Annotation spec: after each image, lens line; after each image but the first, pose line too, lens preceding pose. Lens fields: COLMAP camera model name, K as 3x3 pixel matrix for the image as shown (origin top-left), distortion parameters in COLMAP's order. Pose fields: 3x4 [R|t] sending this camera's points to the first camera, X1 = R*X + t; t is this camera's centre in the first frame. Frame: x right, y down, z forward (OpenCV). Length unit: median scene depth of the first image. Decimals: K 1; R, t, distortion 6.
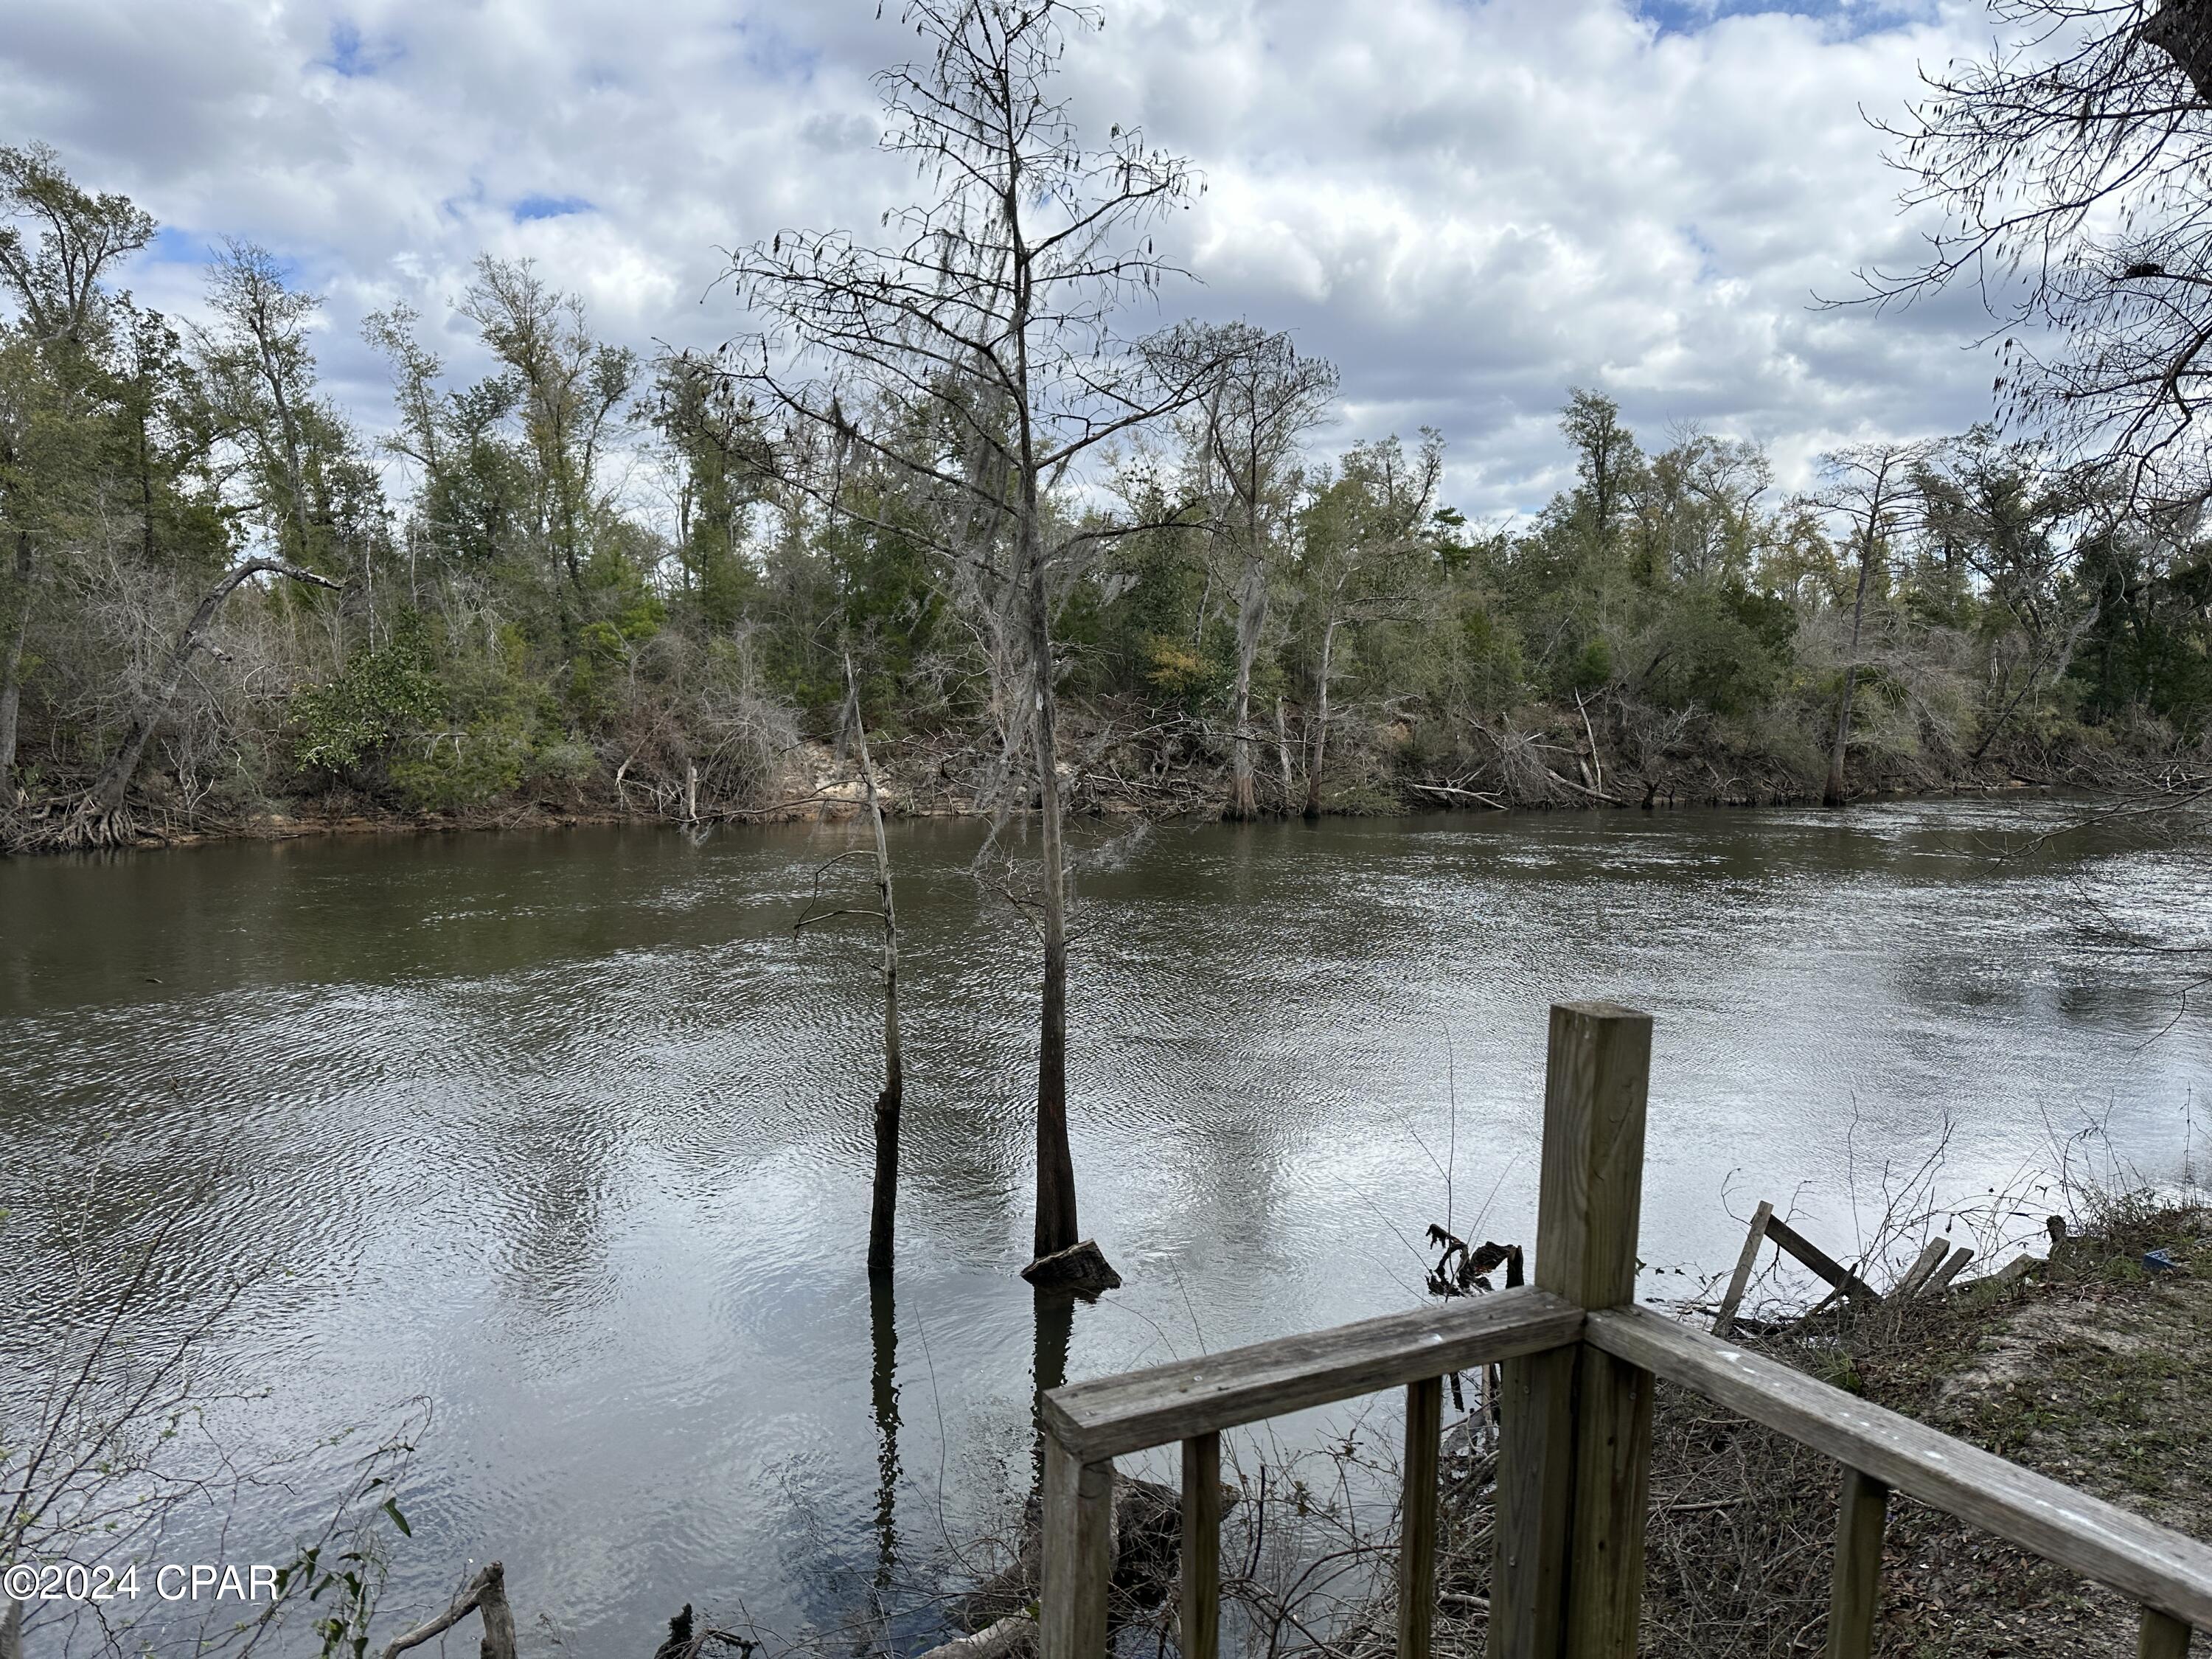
lens RADIAL K [[1552.3, 0, 1092.3], [0, 1552.3, 825.8], [0, 0, 1]] dist [0.062574, -0.076527]
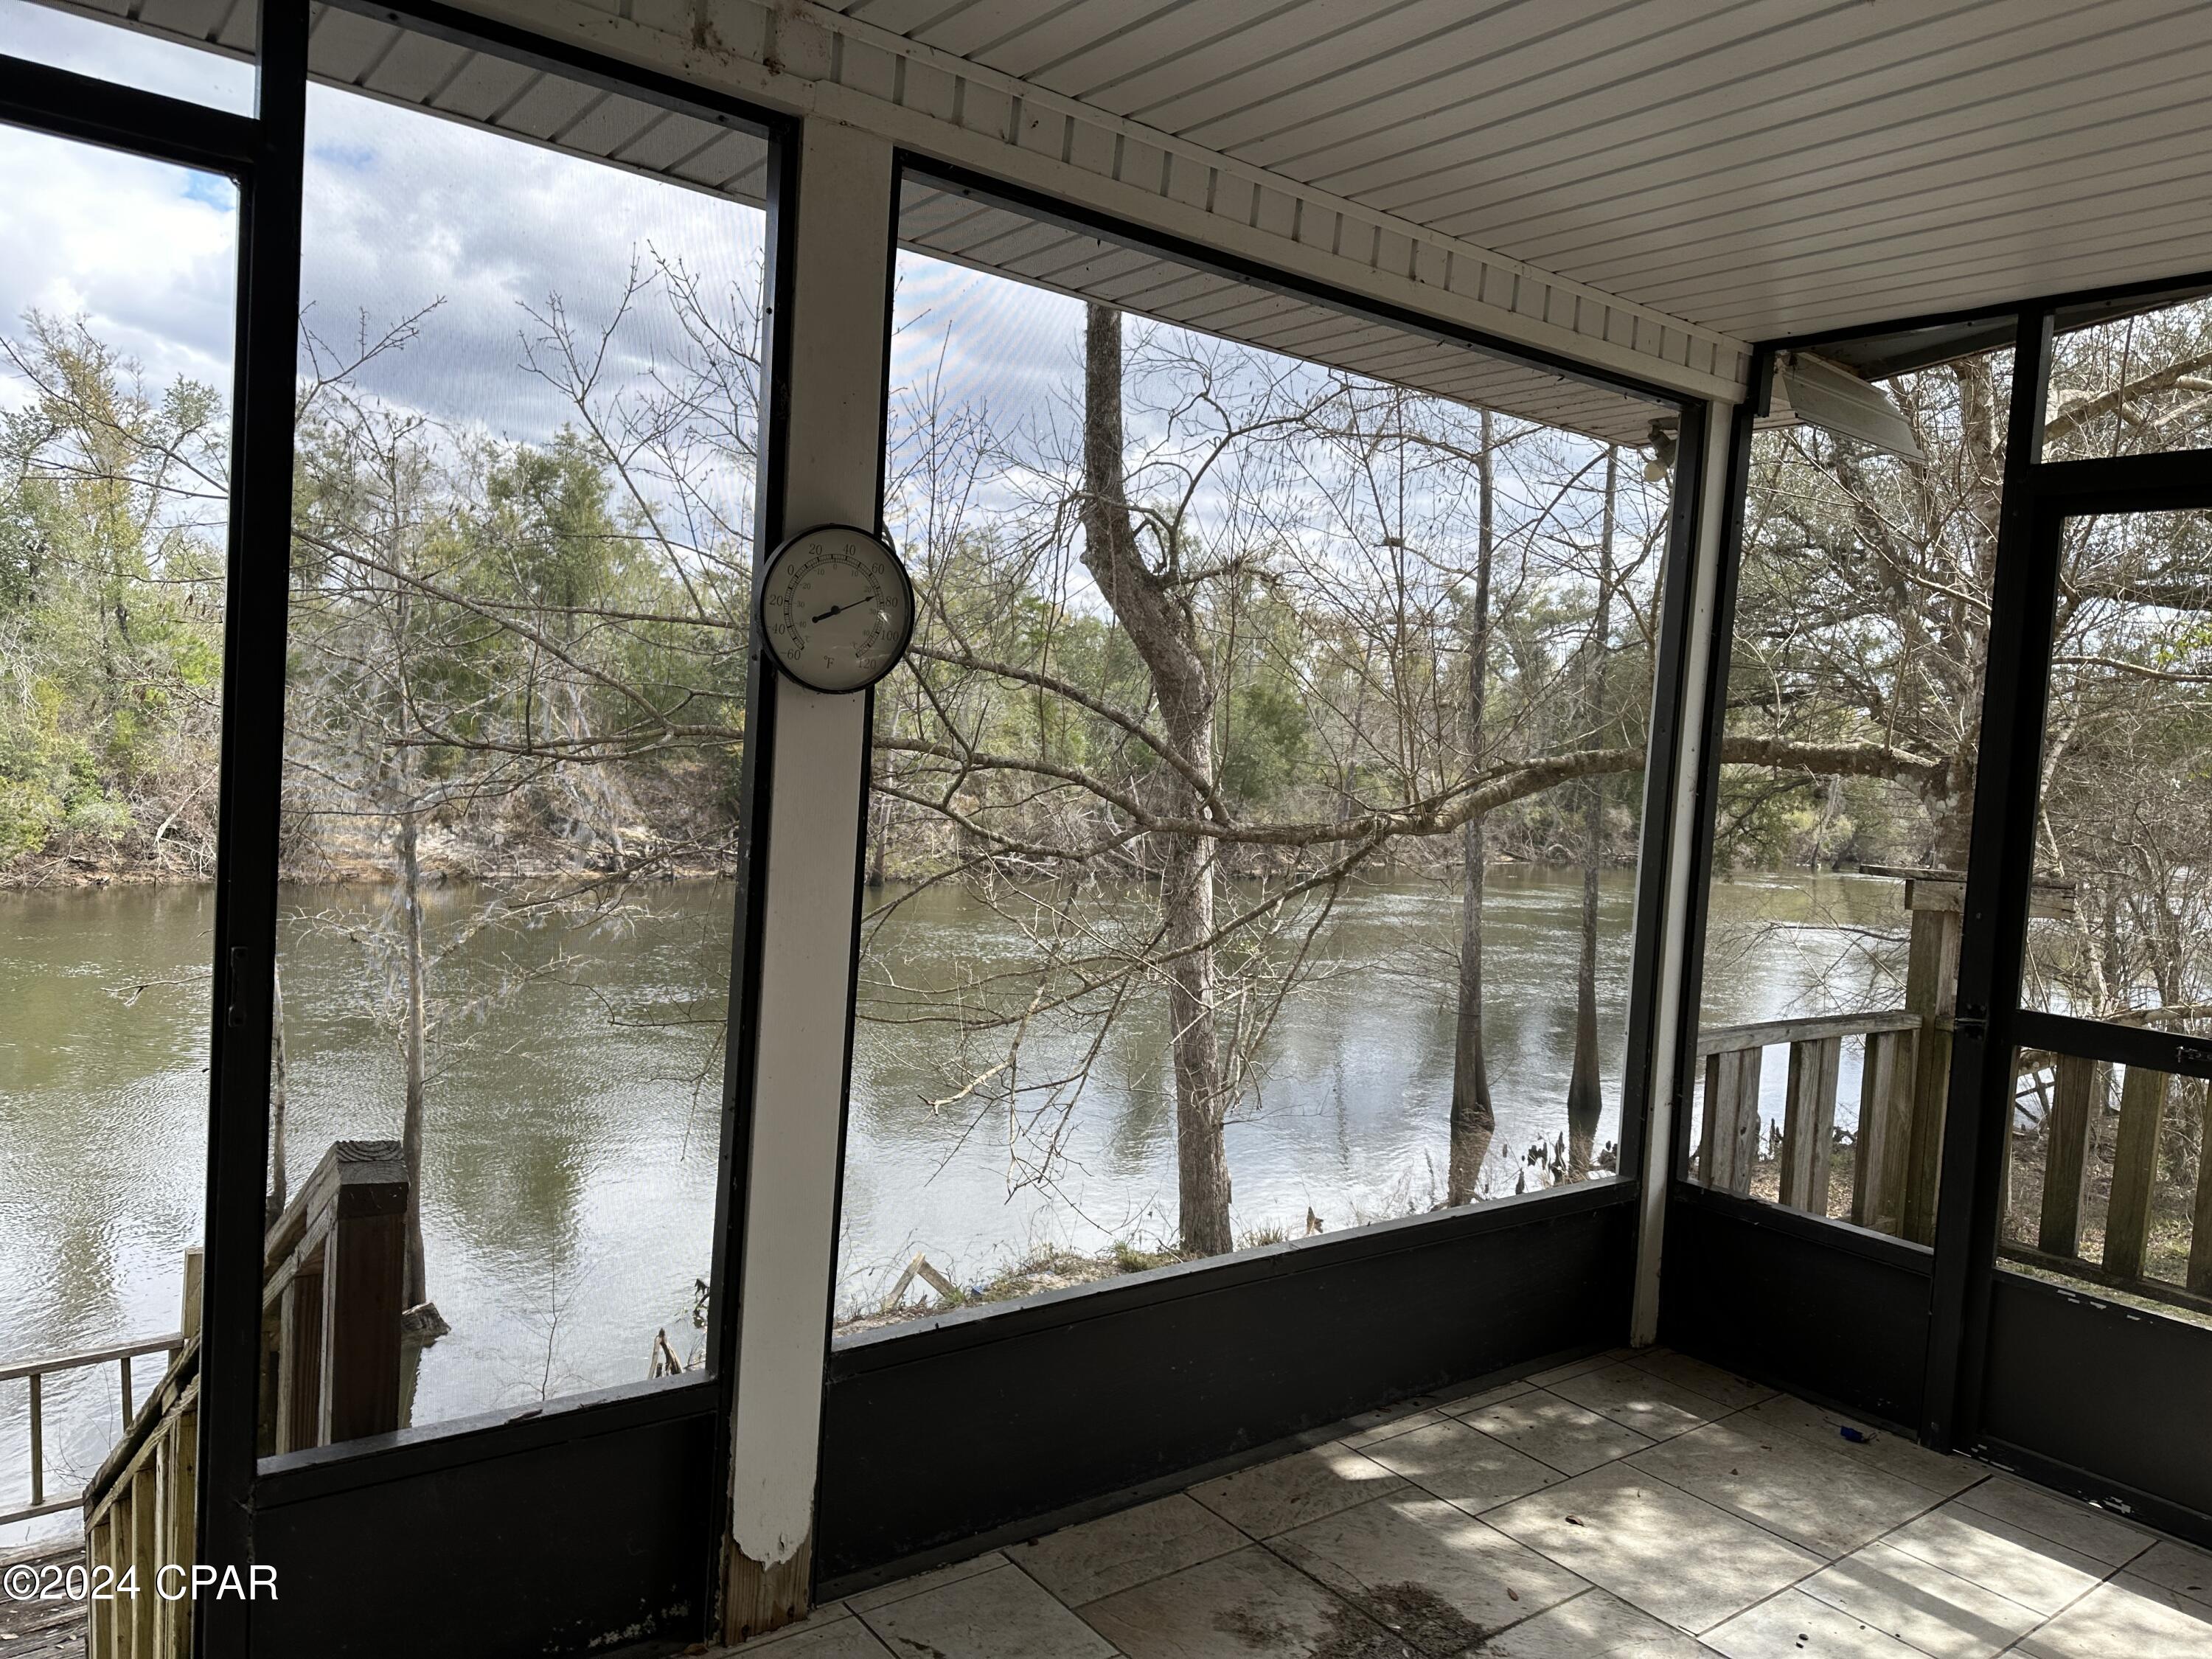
lens RADIAL K [[1552.3, 0, 1092.2], [0, 1552.3, 814.6], [0, 0, 1]] dist [0.062574, -0.076527]
pose [[0.976362, 0.031495, 0.213836, 0.082943], [-0.025594, 0.999213, -0.030308, -0.038924], [-0.214622, 0.024119, 0.976399, -0.140135]]
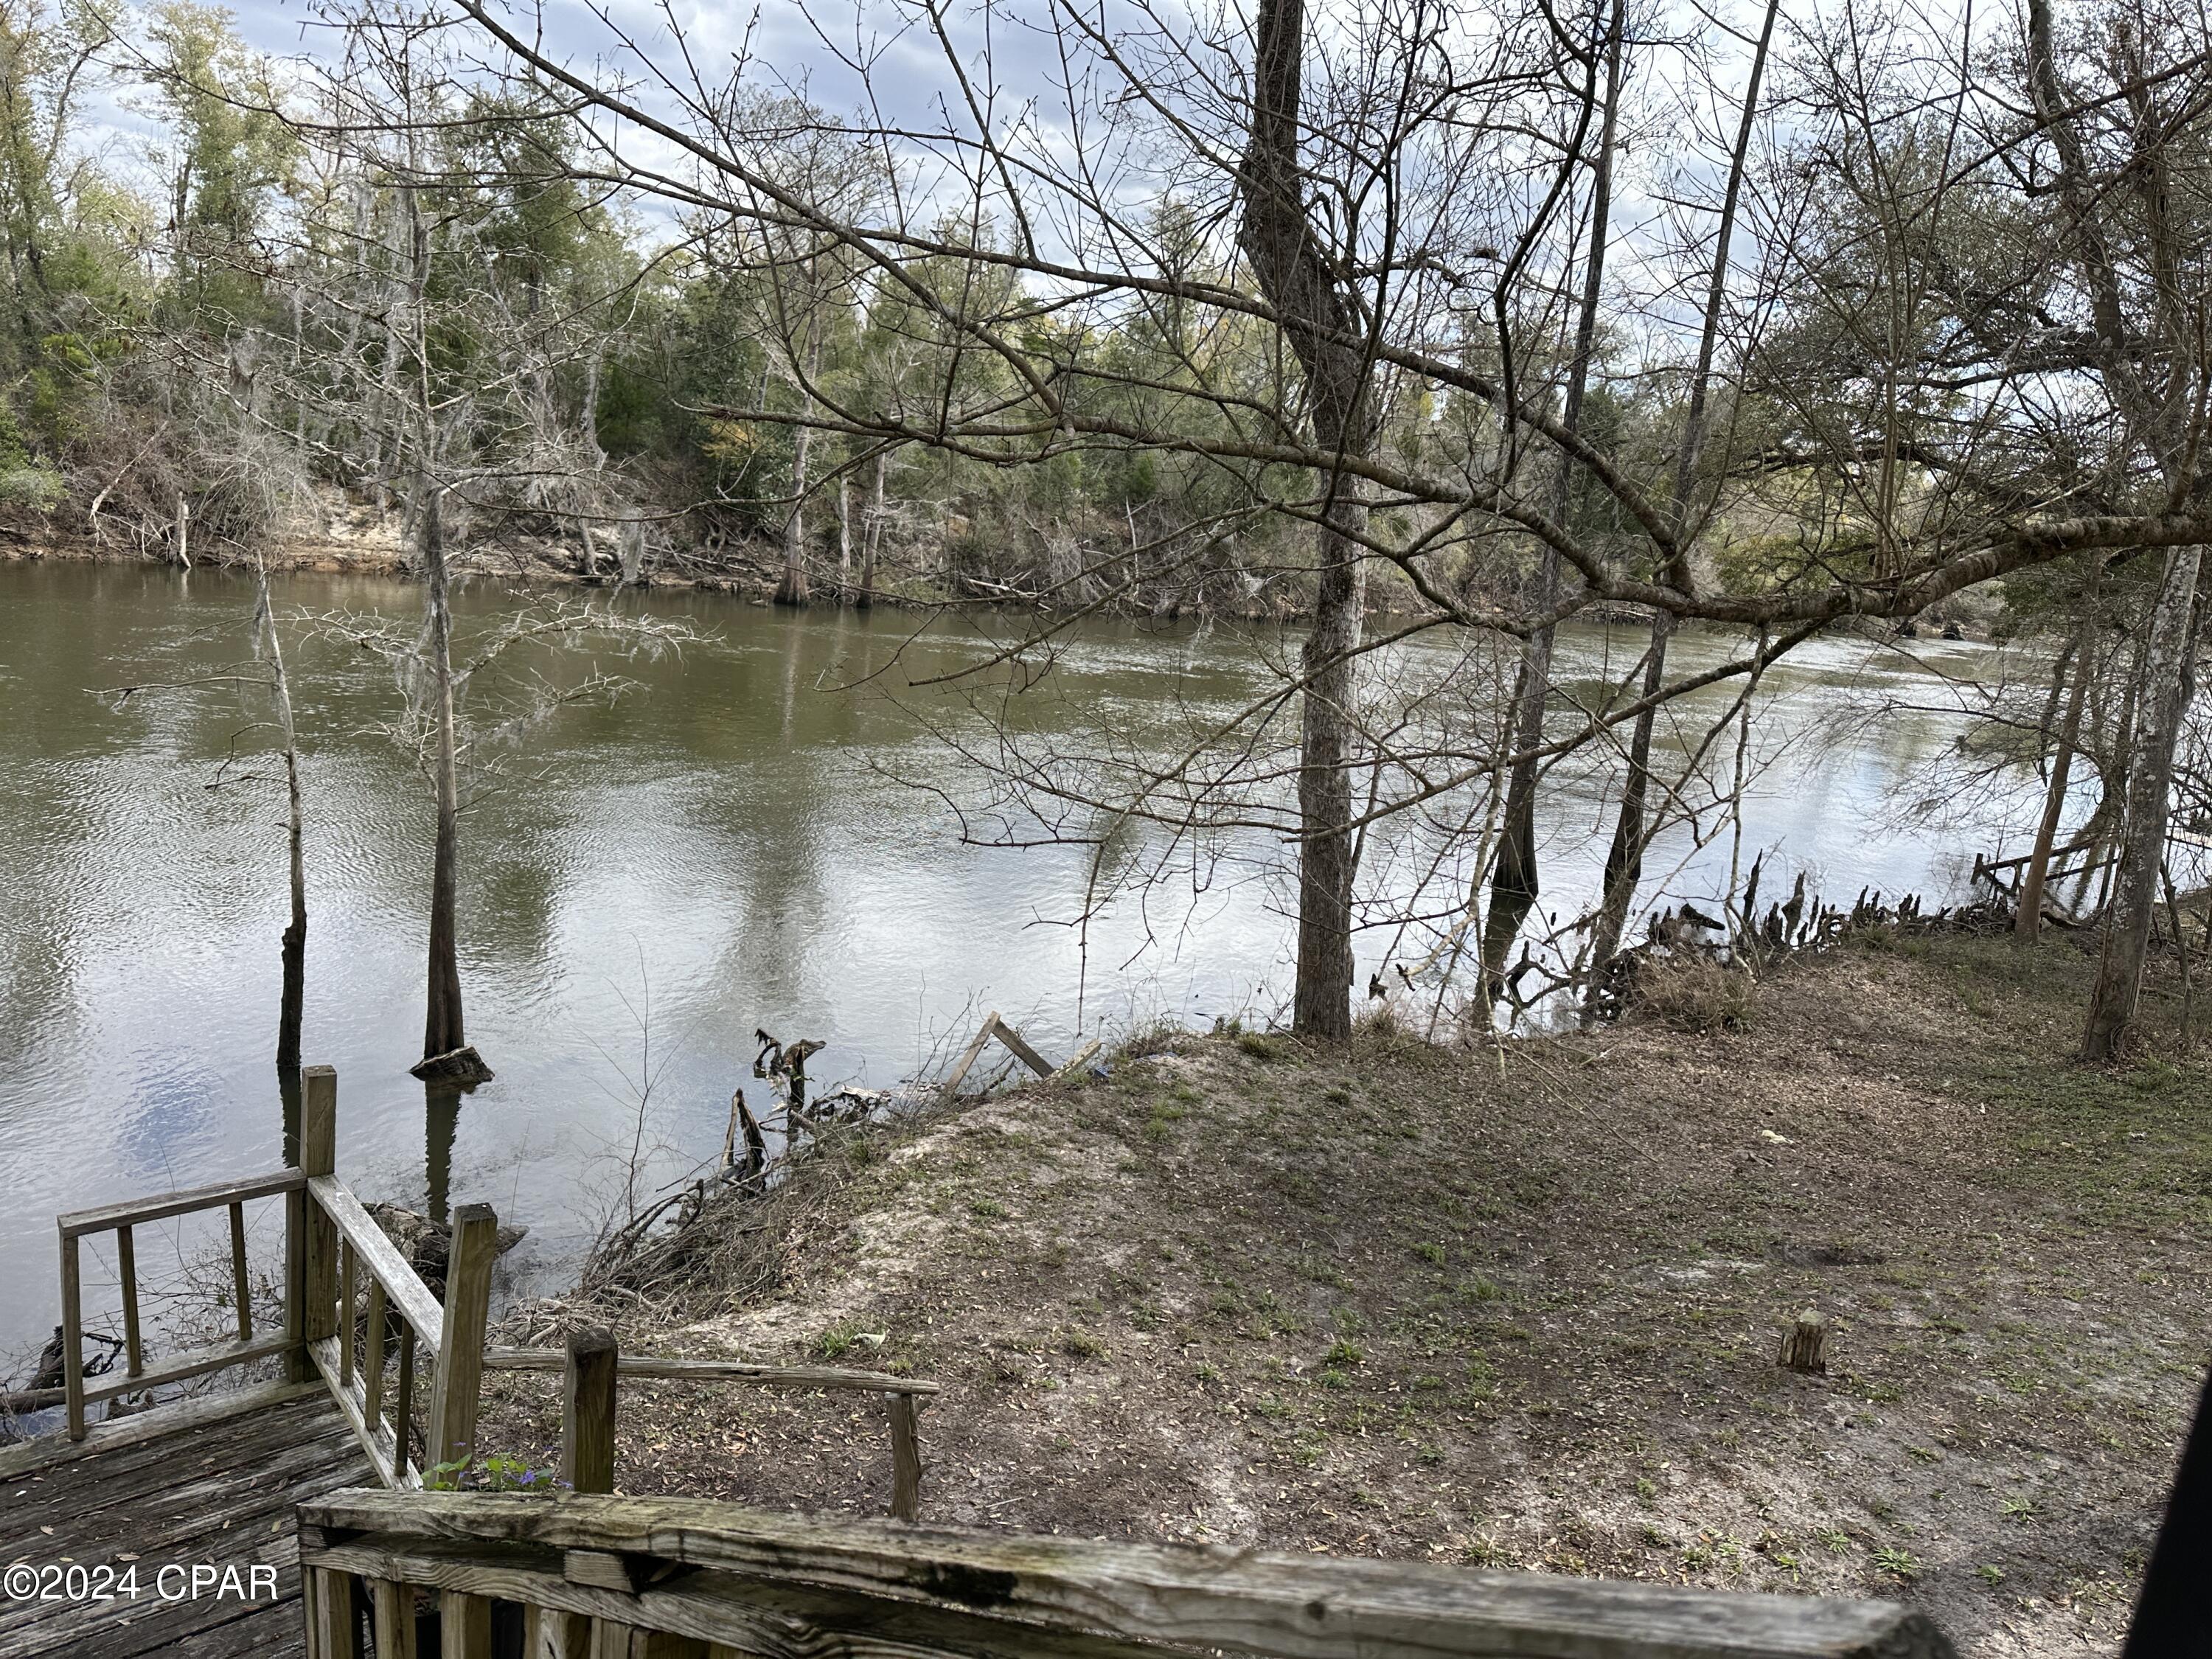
lens RADIAL K [[1552.3, 0, 1118.4], [0, 1552.3, 840.0], [0, 0, 1]] dist [0.062574, -0.076527]
pose [[0.963982, 0.034045, 0.263780, 0.053702], [-0.077460, 0.984718, 0.155983, -0.039966], [-0.254438, -0.170797, 0.951887, -0.089934]]
